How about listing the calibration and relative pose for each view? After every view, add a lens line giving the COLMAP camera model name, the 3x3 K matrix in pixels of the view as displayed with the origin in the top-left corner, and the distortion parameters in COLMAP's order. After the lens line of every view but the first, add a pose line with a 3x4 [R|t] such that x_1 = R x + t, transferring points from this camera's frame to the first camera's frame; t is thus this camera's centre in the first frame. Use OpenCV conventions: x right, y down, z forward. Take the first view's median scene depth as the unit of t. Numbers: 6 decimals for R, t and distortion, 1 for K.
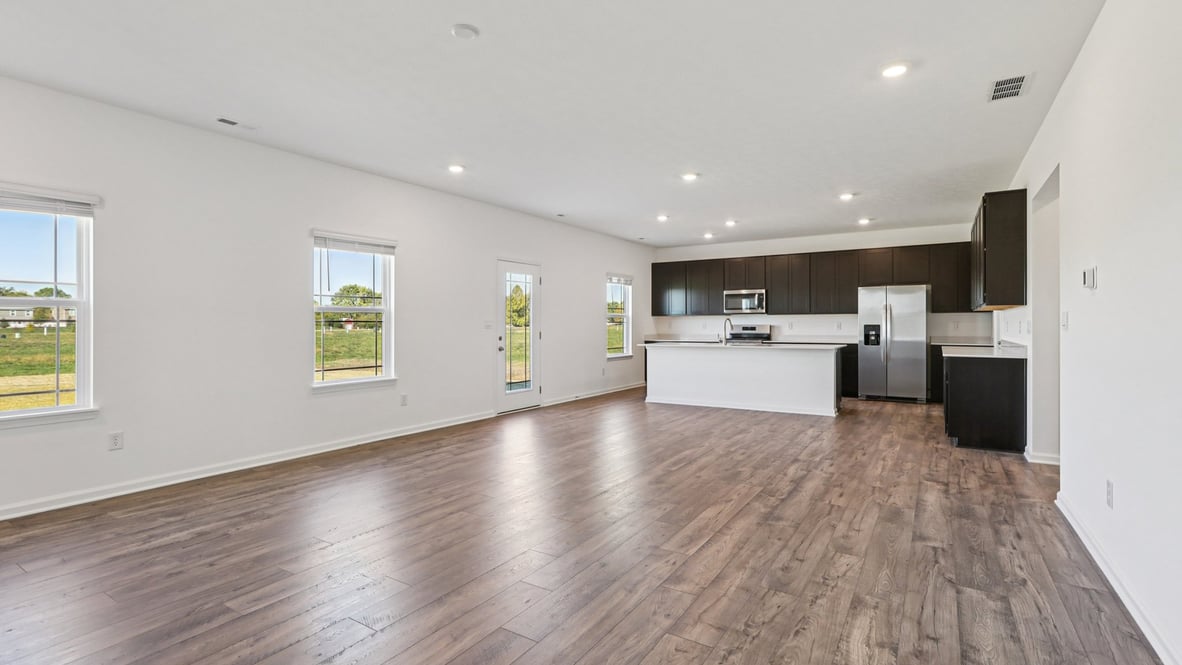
lens RADIAL K [[567.2, 0, 590.0], [0, 567.2, 324.0], [0, 0, 1]] dist [0.003688, 0.000211]
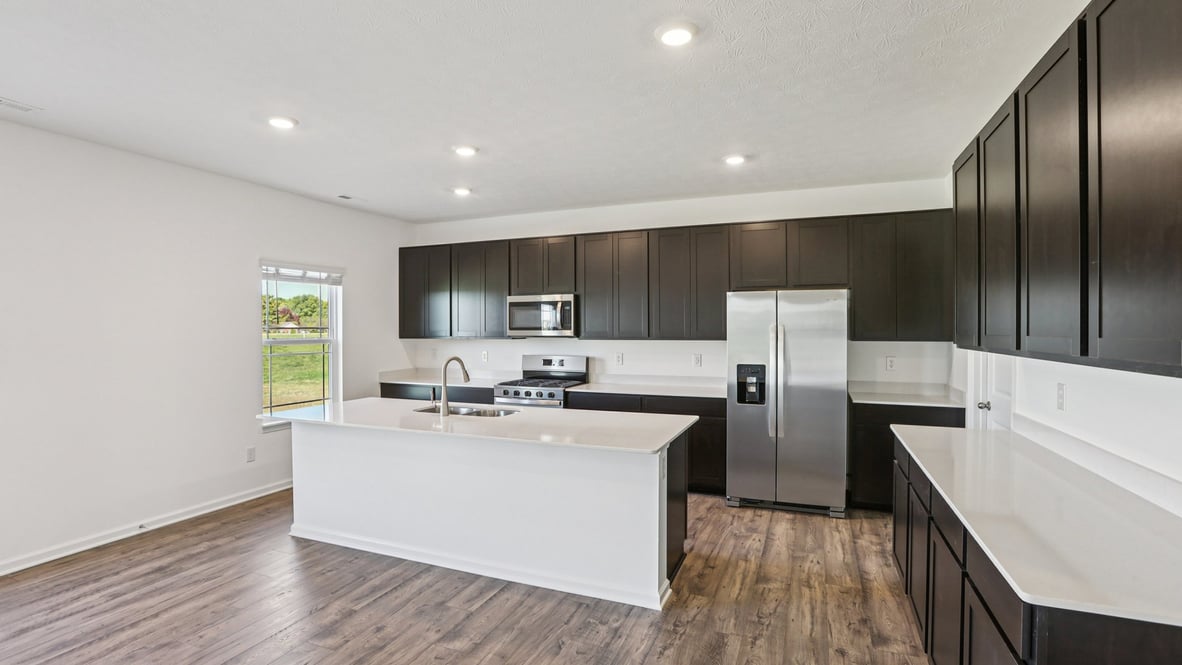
lens RADIAL K [[542.2, 0, 591.8], [0, 542.2, 338.1], [0, 0, 1]] dist [-0.020894, 0.000599]
pose [[0.988346, -0.005075, 0.152139, 0.245406], [0.001848, 0.999771, 0.021342, -0.029338], [-0.152212, -0.020812, 0.988129, 0.471667]]
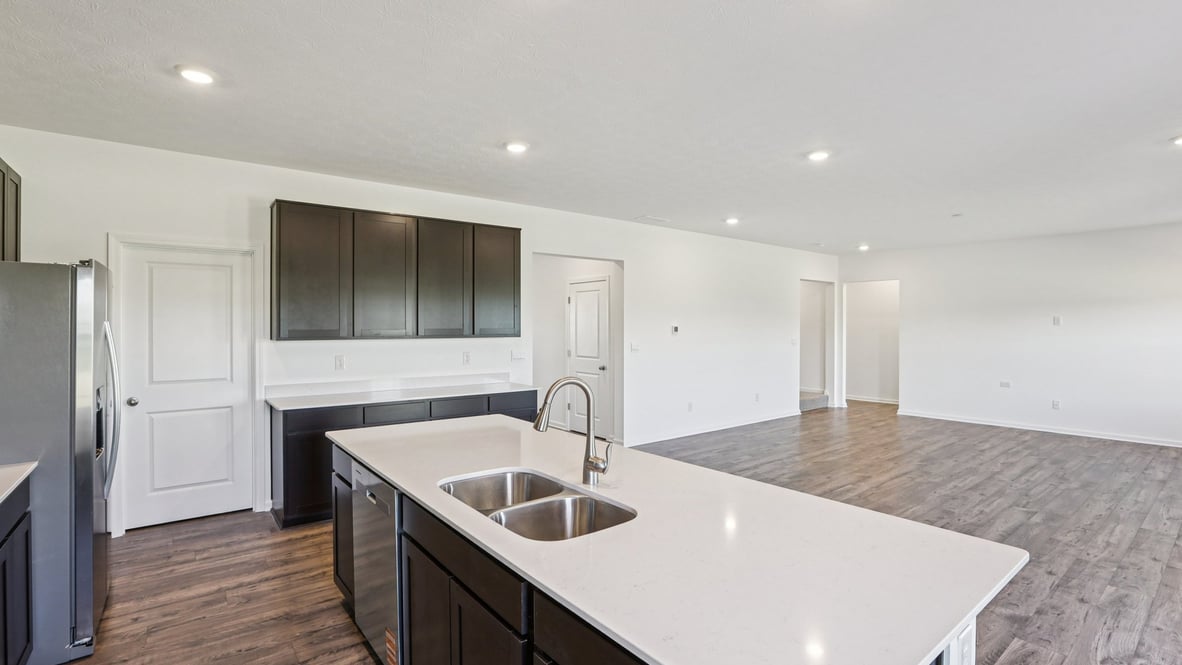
lens RADIAL K [[542.2, 0, 599.7], [0, 542.2, 326.1], [0, 0, 1]] dist [-0.020894, 0.000599]
pose [[-0.939245, -0.000659, 0.343247, 0.131355], [-0.002152, 0.999990, -0.003967, -0.027660], [-0.343241, -0.004464, -0.939237, 1.023904]]
